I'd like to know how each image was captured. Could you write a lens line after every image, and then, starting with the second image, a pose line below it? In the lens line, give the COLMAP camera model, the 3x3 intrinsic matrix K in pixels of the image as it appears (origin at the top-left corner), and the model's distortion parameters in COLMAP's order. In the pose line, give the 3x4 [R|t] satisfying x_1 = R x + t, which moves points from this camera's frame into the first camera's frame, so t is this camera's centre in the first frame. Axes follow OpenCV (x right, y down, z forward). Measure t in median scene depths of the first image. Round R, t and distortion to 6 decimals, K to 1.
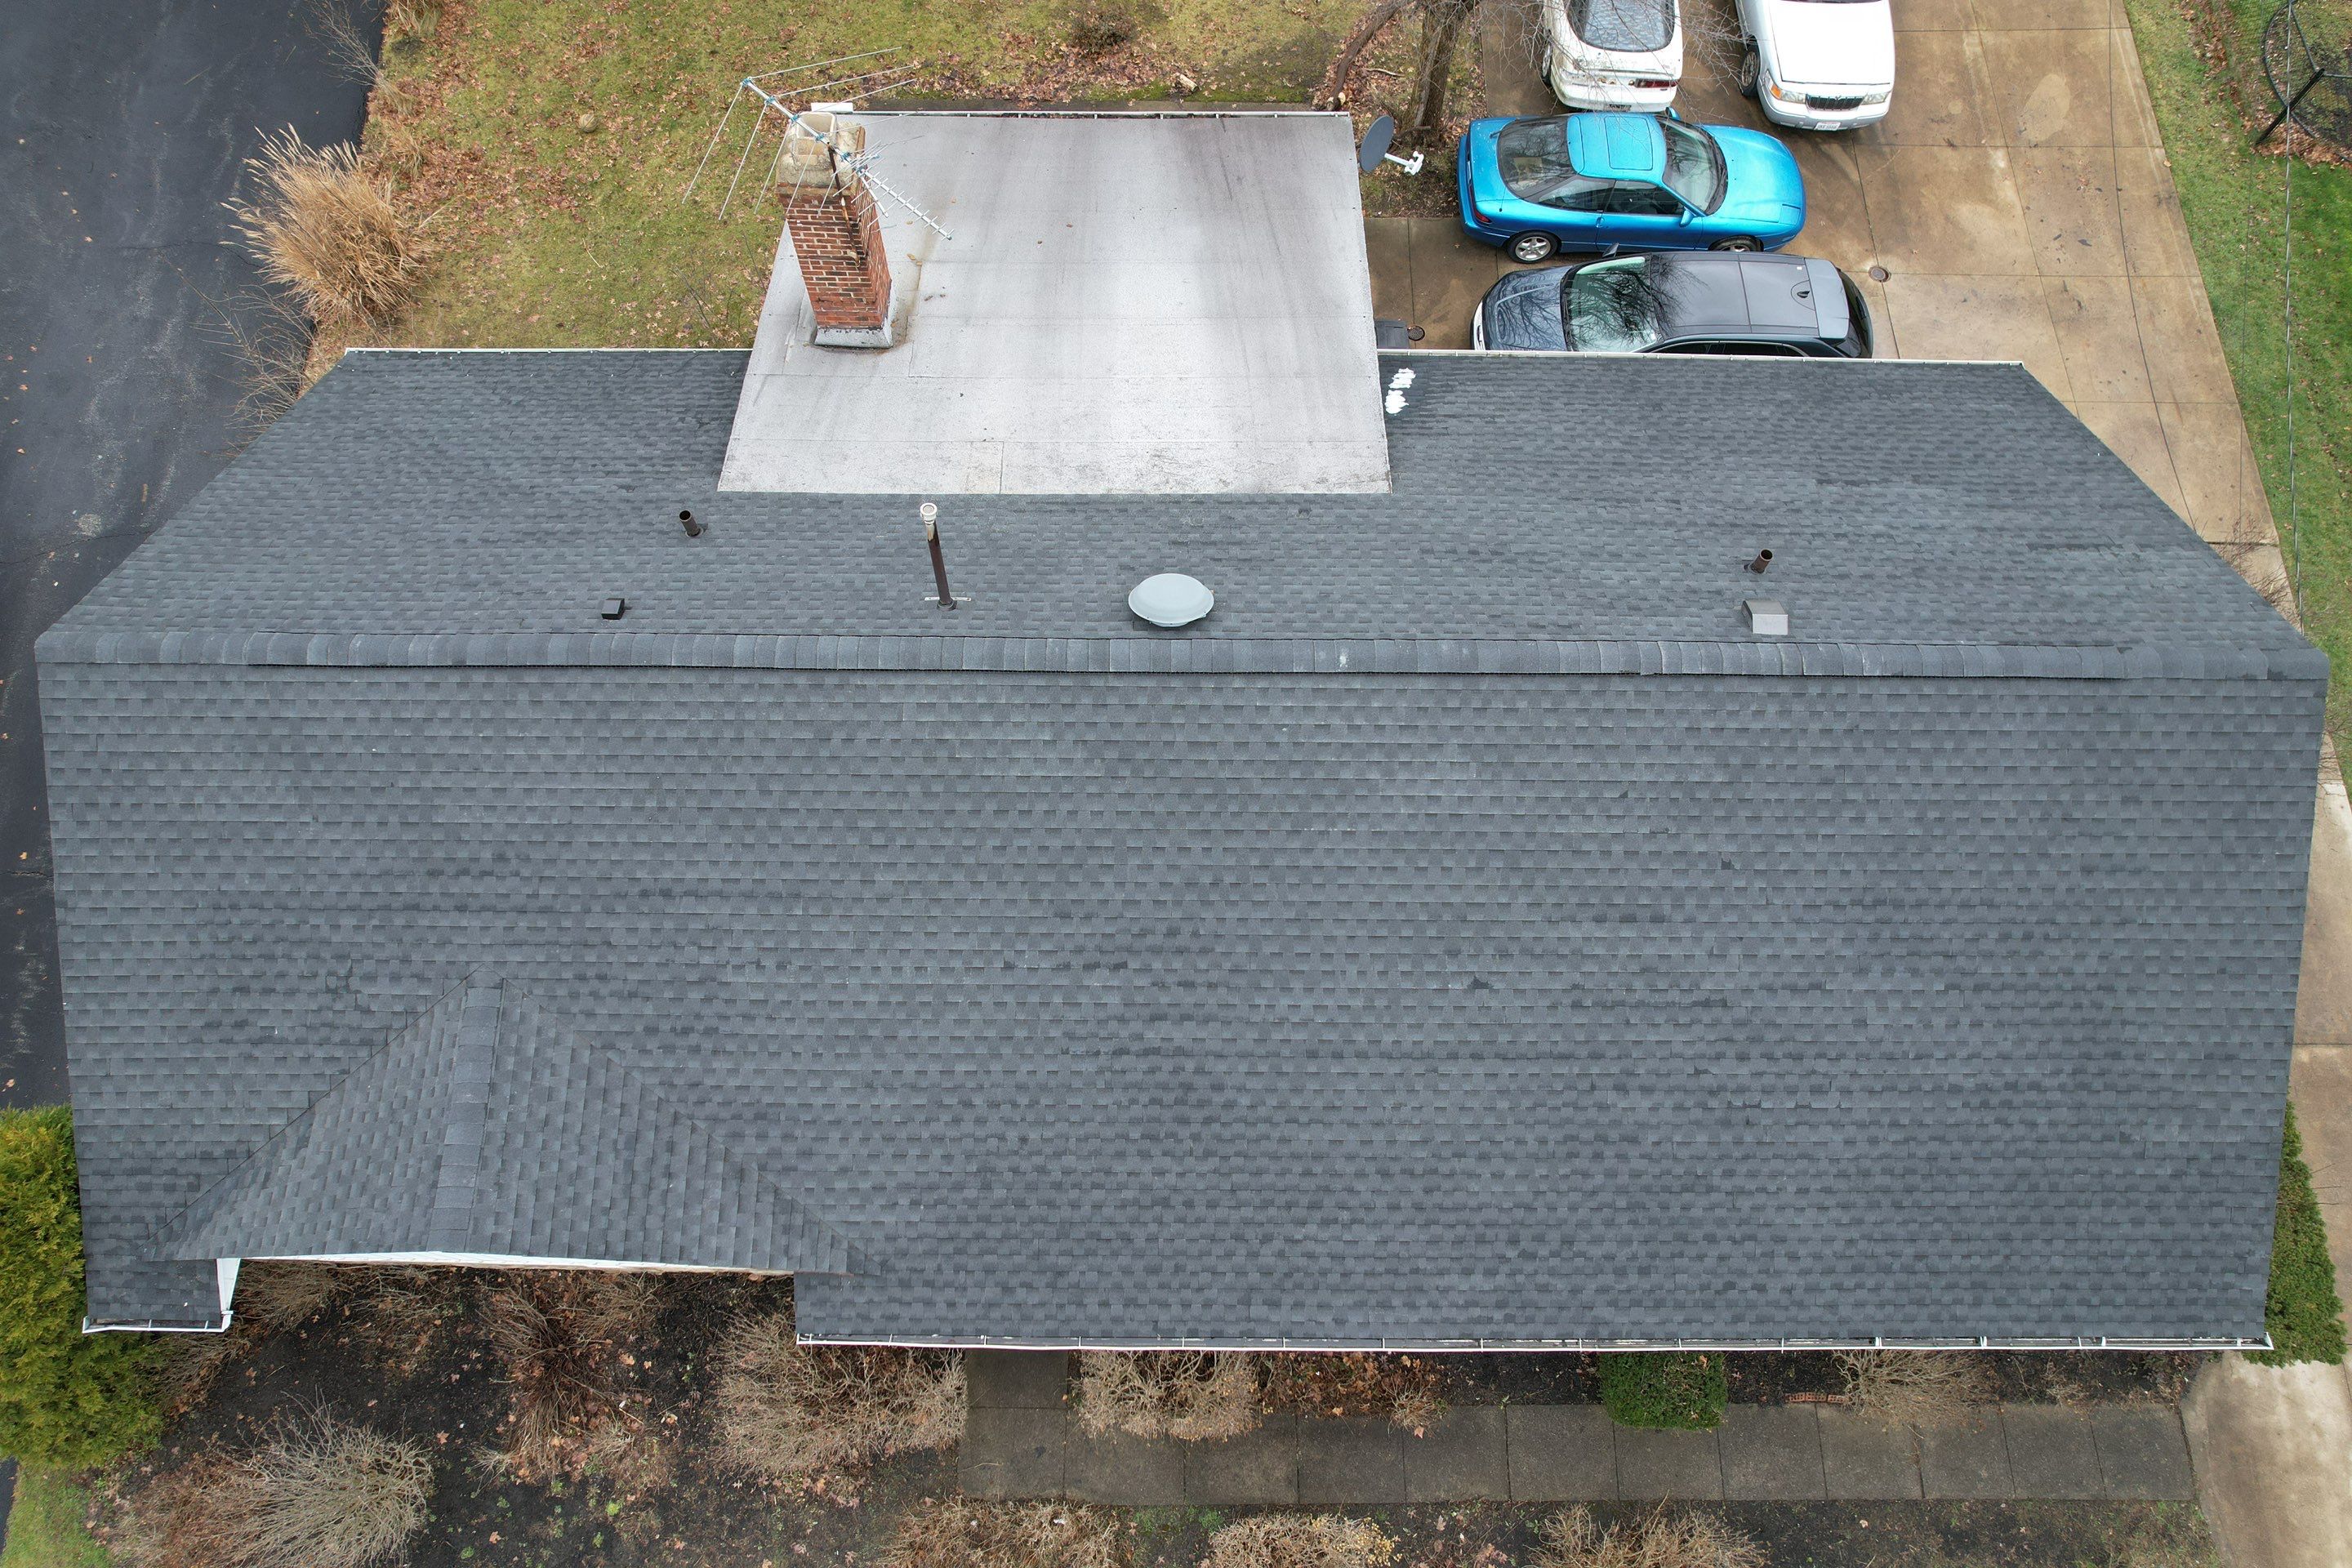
lens RADIAL K [[1511.9, 0, 1171.0], [0, 1511.9, 790.2], [0, 0, 1]] dist [-0.085079, 0.076257]
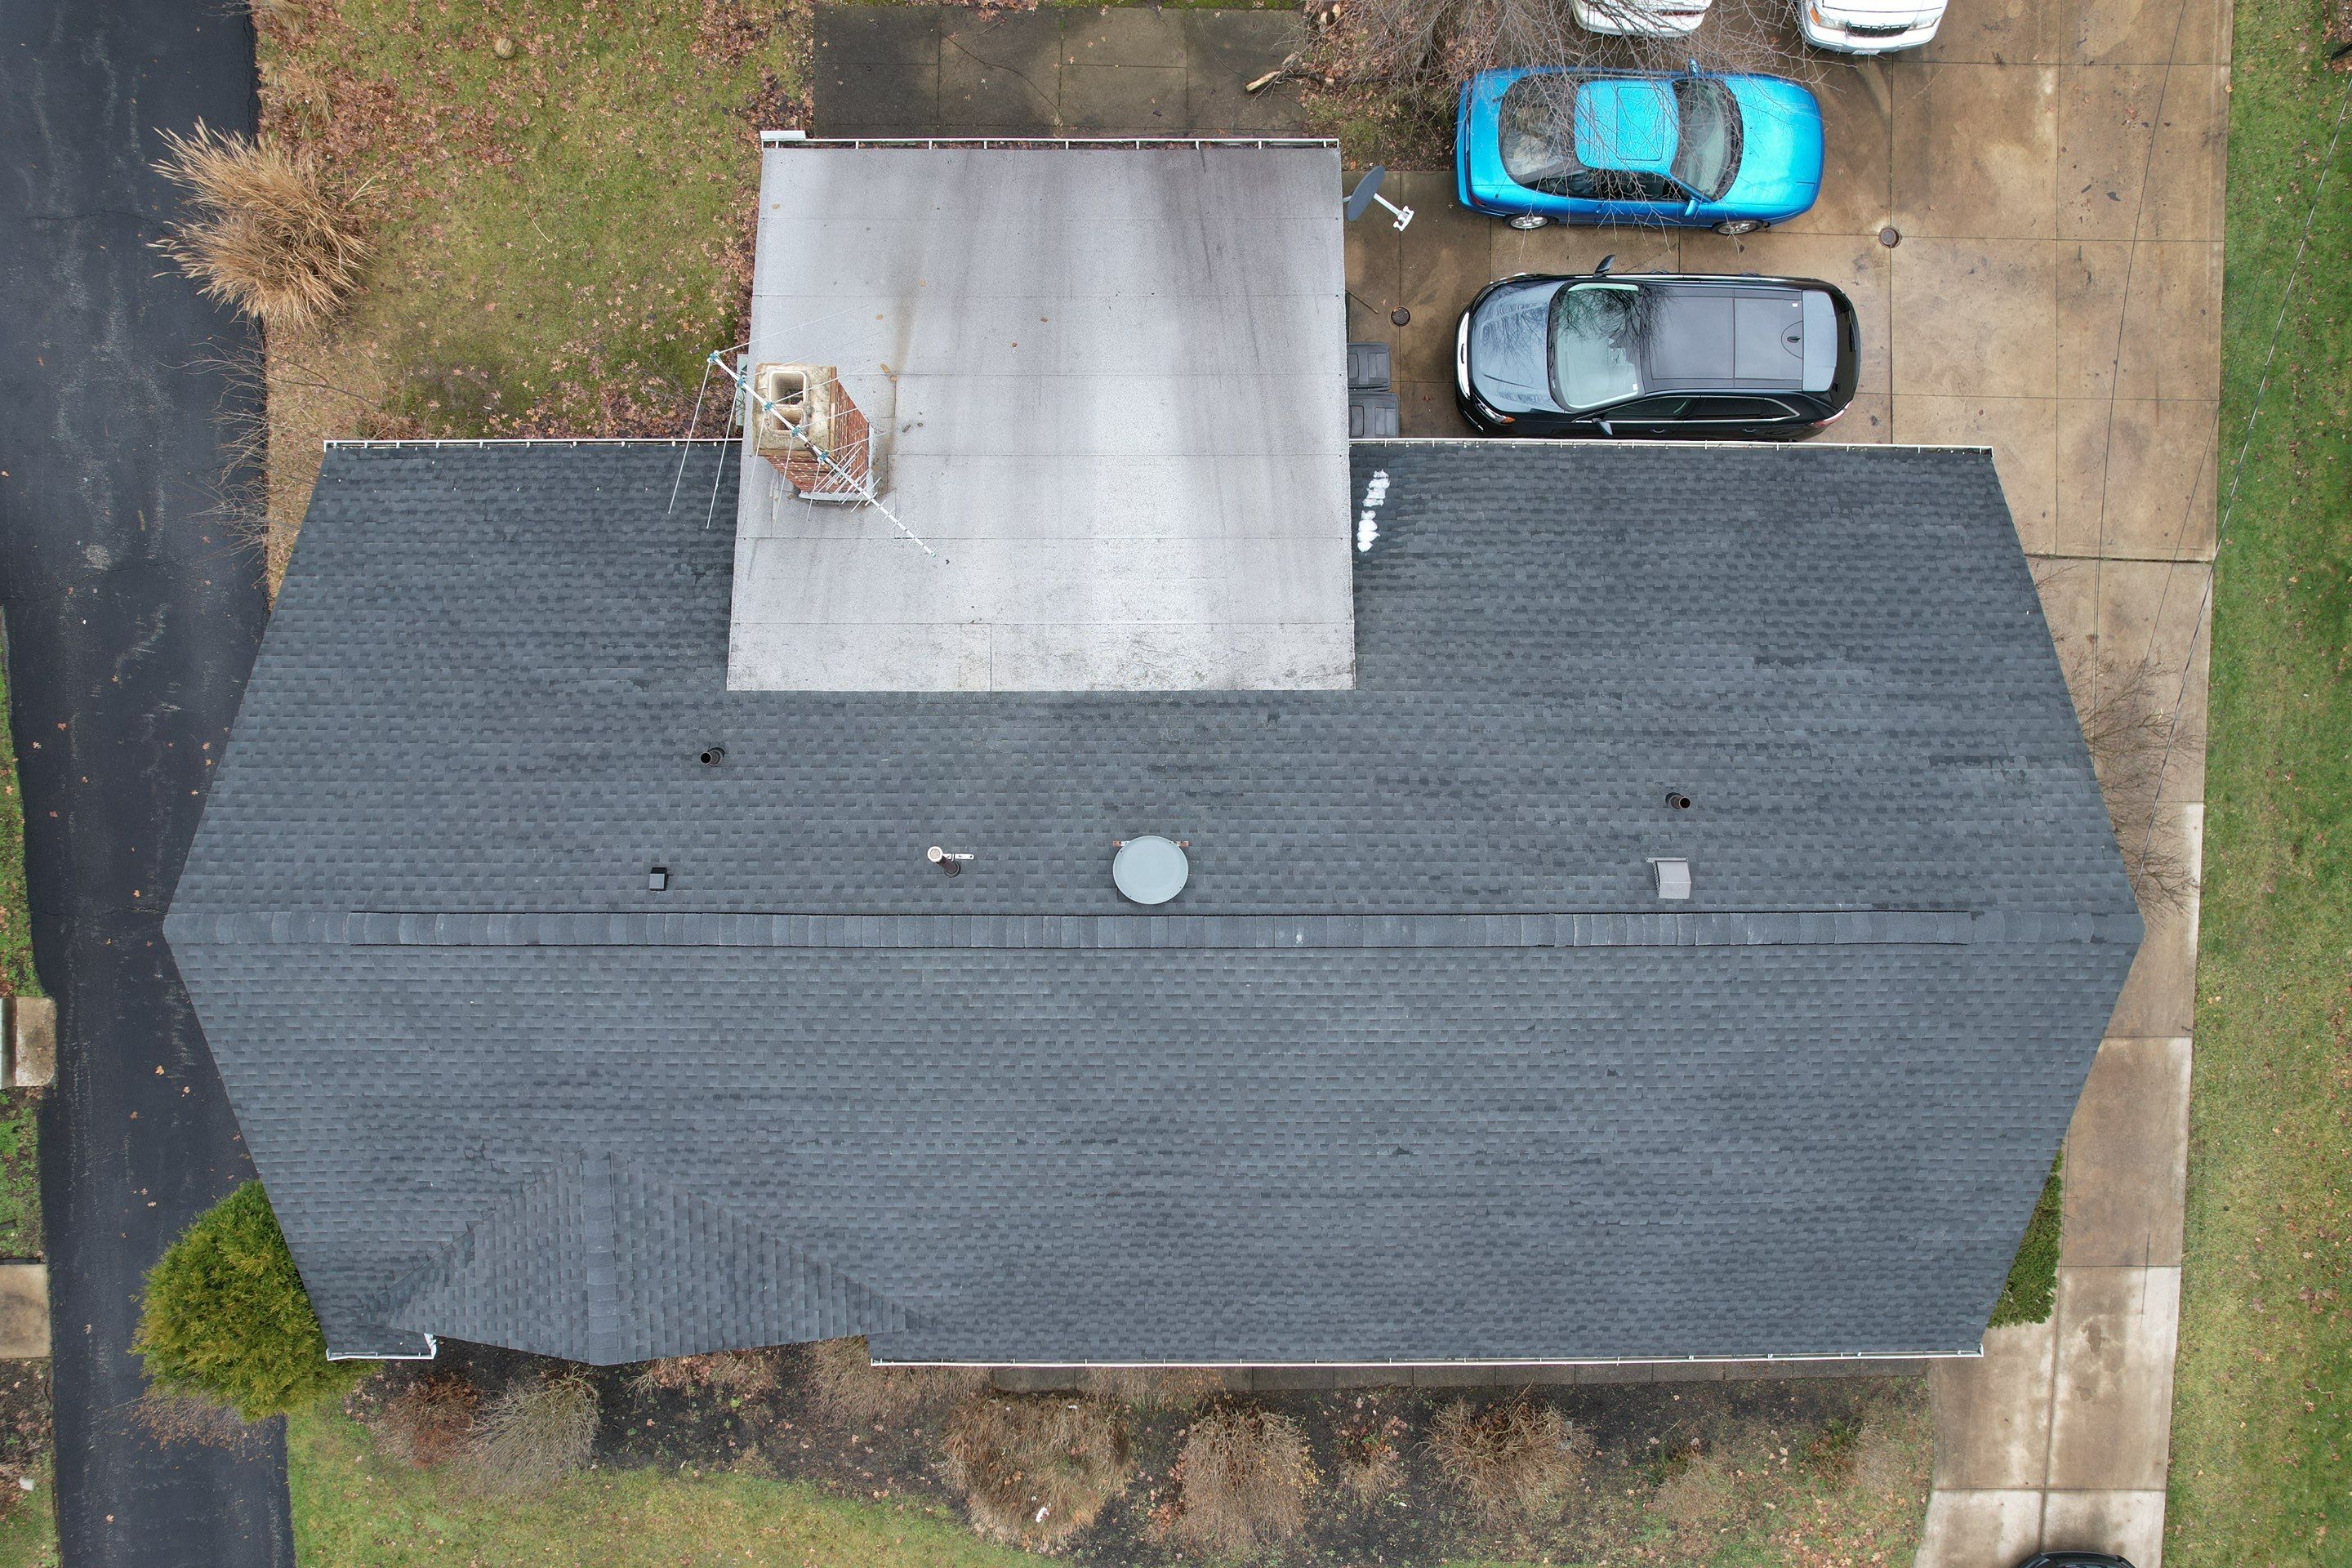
lens RADIAL K [[1511.9, 0, 1170.2], [0, 1511.9, 792.6], [0, 0, 1]] dist [-0.085079, 0.076257]
pose [[0.999951, -0.006045, 0.007811, 0.006175], [0.002569, 0.922834, 0.385190, -0.609428], [-0.009537, -0.385151, 0.922804, -0.025343]]
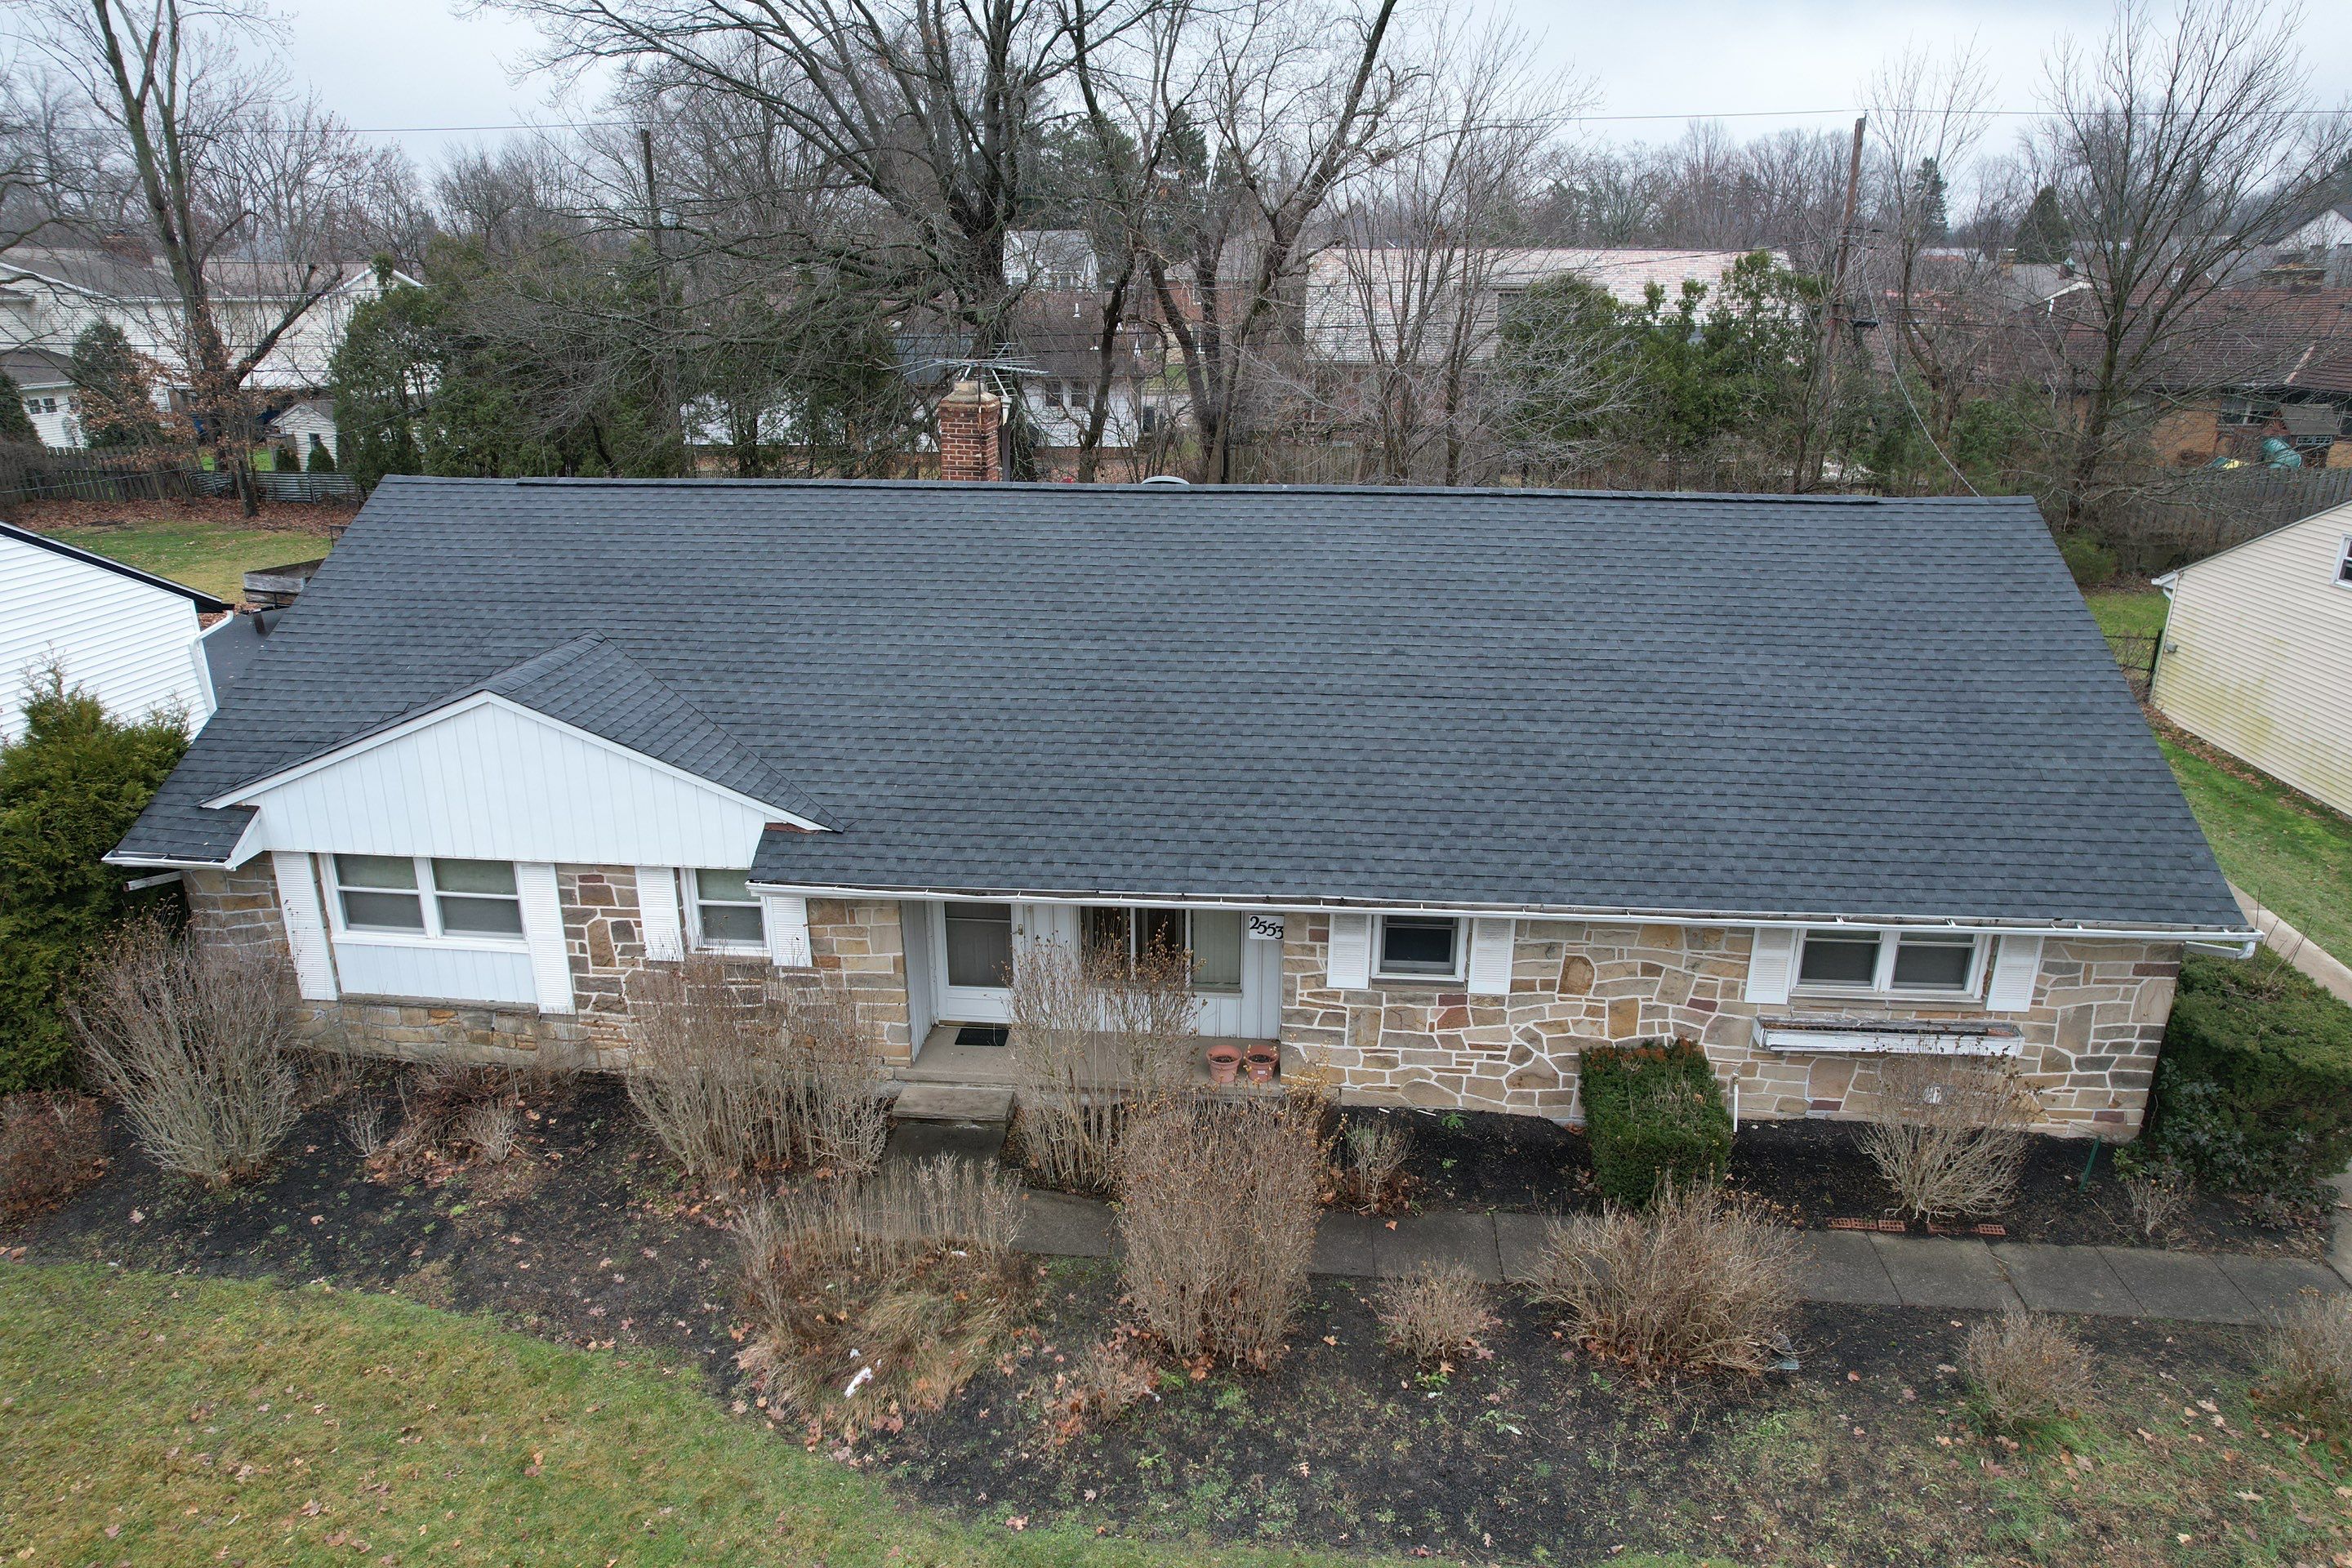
lens RADIAL K [[1511.9, 0, 1169.5], [0, 1511.9, 781.3], [0, 0, 1]] dist [-0.085079, 0.076257]
pose [[0.996341, 0.024936, -0.081748, 0.122834], [-0.078147, 0.653077, -0.753249, 1.088271], [0.034605, 0.756881, 0.652636, 0.287244]]
